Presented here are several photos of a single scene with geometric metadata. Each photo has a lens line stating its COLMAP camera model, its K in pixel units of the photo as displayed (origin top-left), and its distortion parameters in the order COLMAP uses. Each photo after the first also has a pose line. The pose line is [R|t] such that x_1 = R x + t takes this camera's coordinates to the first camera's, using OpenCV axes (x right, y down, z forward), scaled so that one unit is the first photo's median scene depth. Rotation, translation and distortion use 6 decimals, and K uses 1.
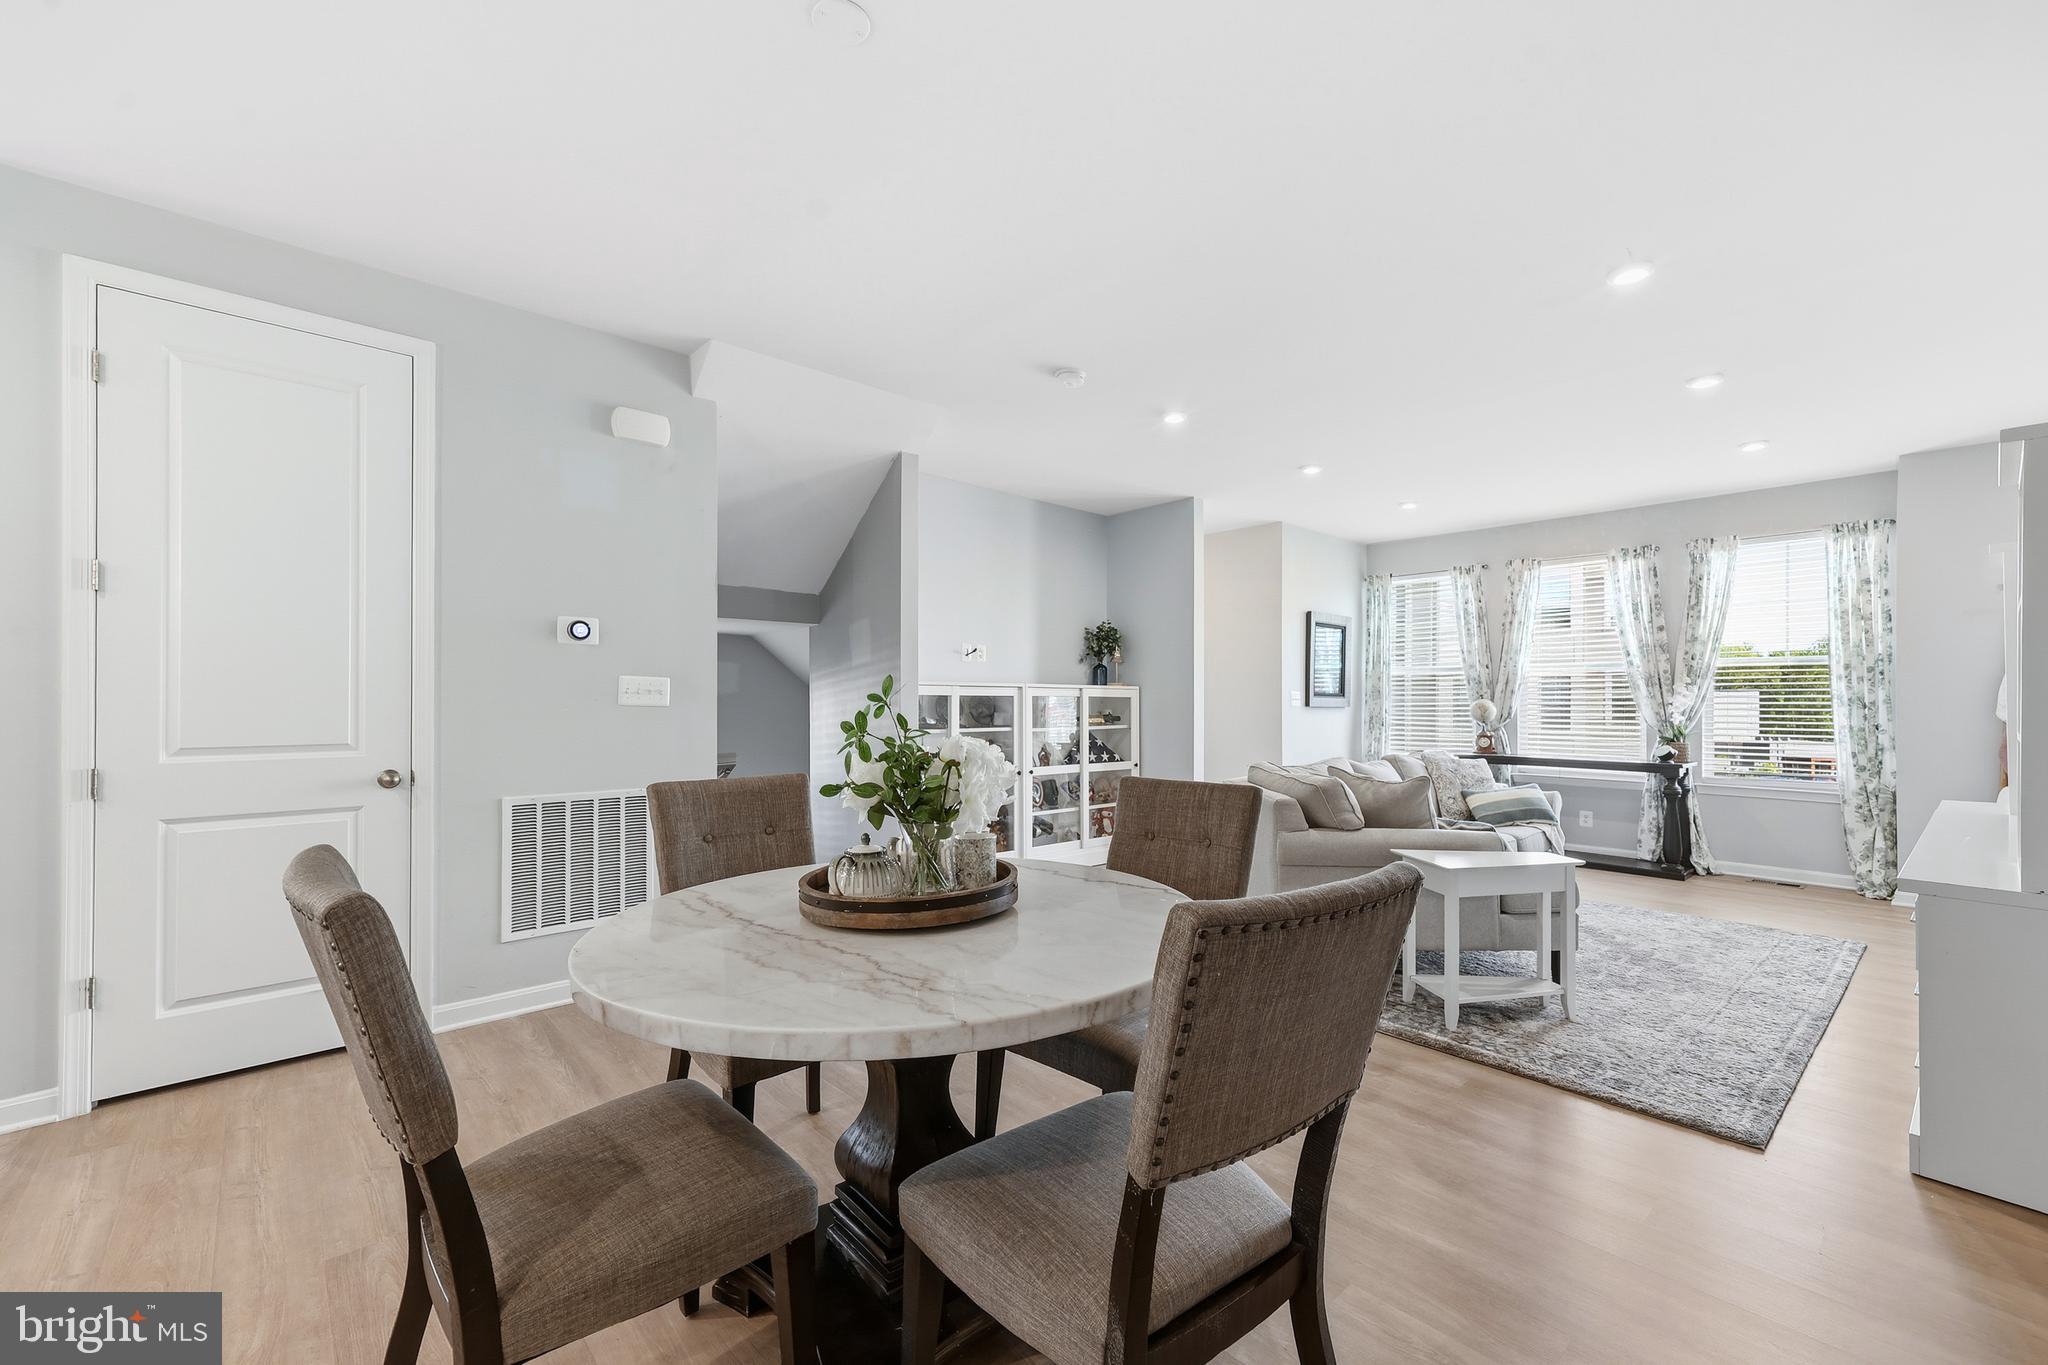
lens RADIAL K [[834.2, 0, 1025.4], [0, 834.2, 696.2], [0, 0, 1]] dist [0.002252, 0.000620]
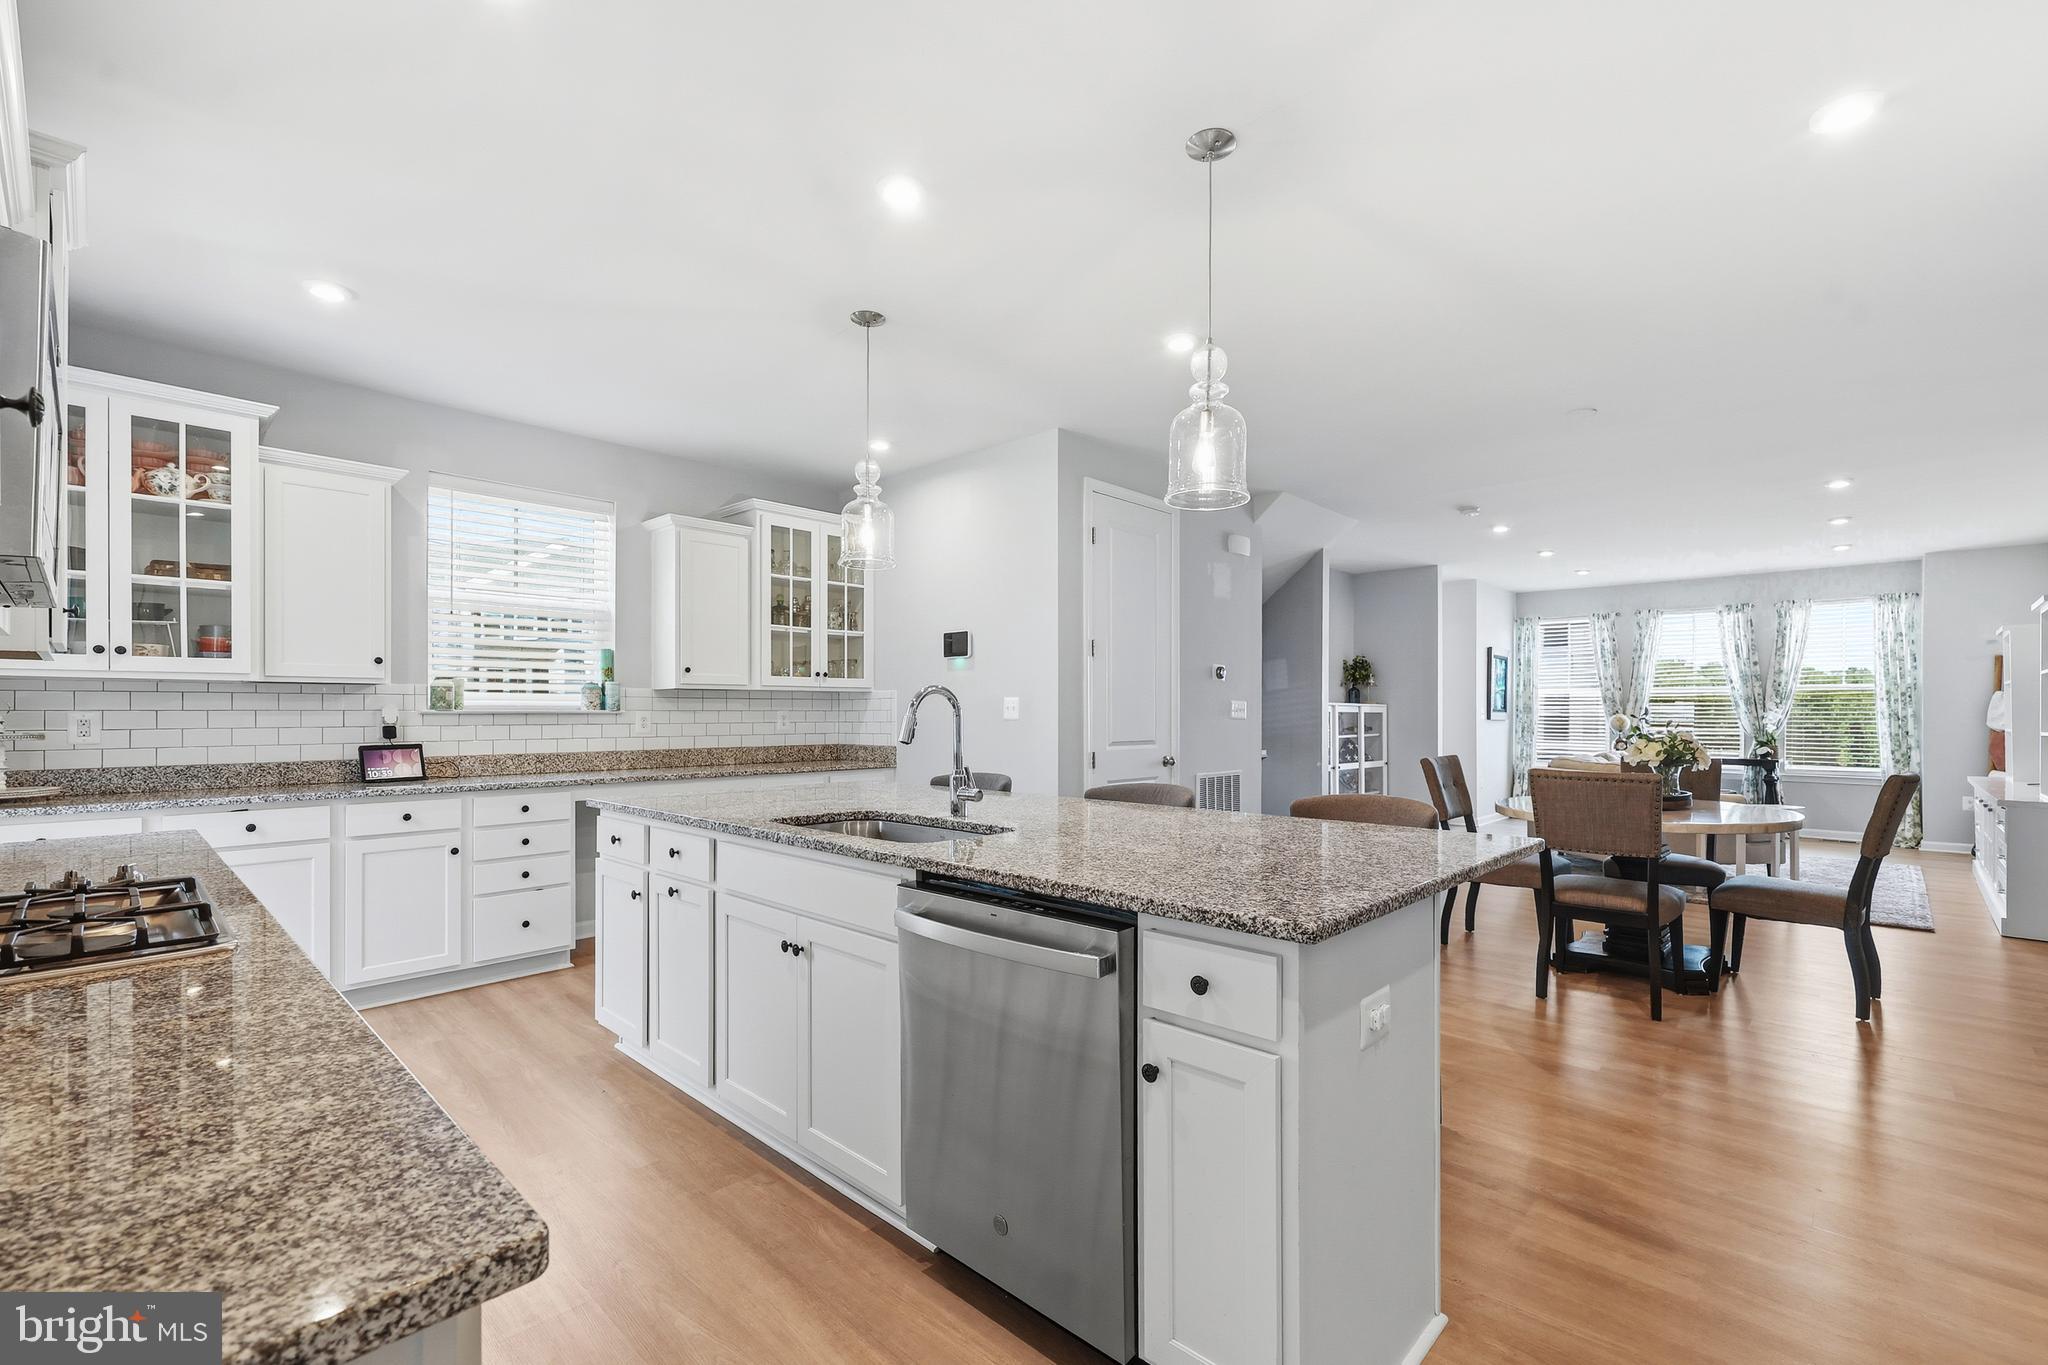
lens RADIAL K [[854.9, 0, 1075.2], [0, 854.9, 712.9], [0, 0, 1]] dist [0.000869, -0.000206]
pose [[0.996583, 0.000026, 0.082599, -0.506213], [-0.000327, 0.999993, 0.003636, -0.003332], [-0.082599, -0.003651, 0.996576, -0.340982]]
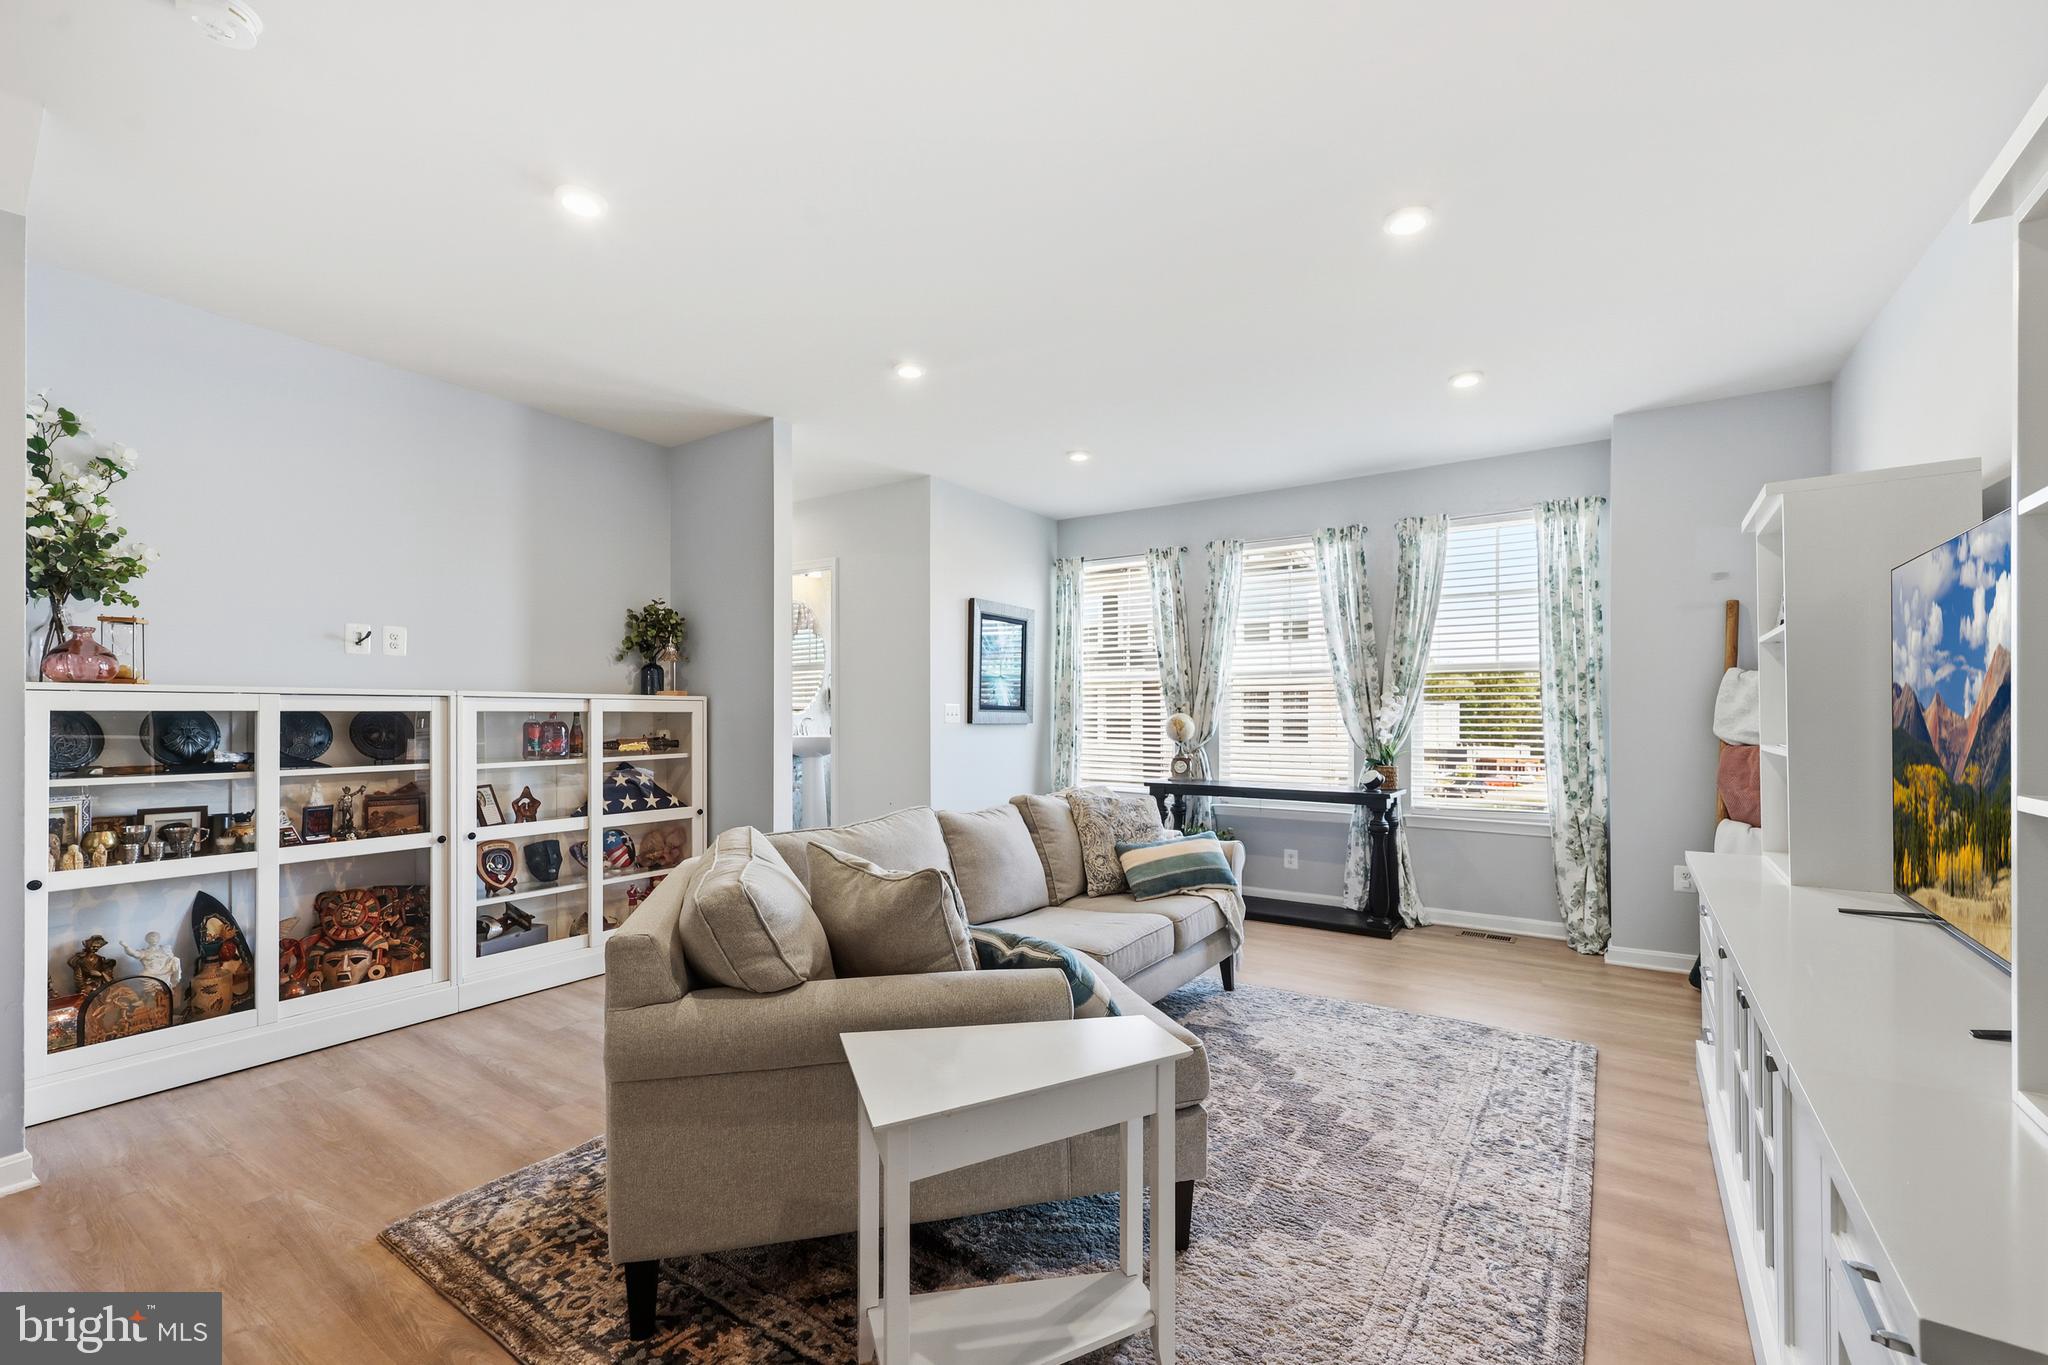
lens RADIAL K [[870.9, 0, 1021.4], [0, 870.9, 715.2], [0, 0, 1]] dist [-0.002136, 0.000040]
pose [[0.967870, -0.003918, 0.251422, 0.222201], [0.002289, 0.999974, 0.006770, -0.000534], [-0.251442, -0.005977, 0.967854, 0.265942]]
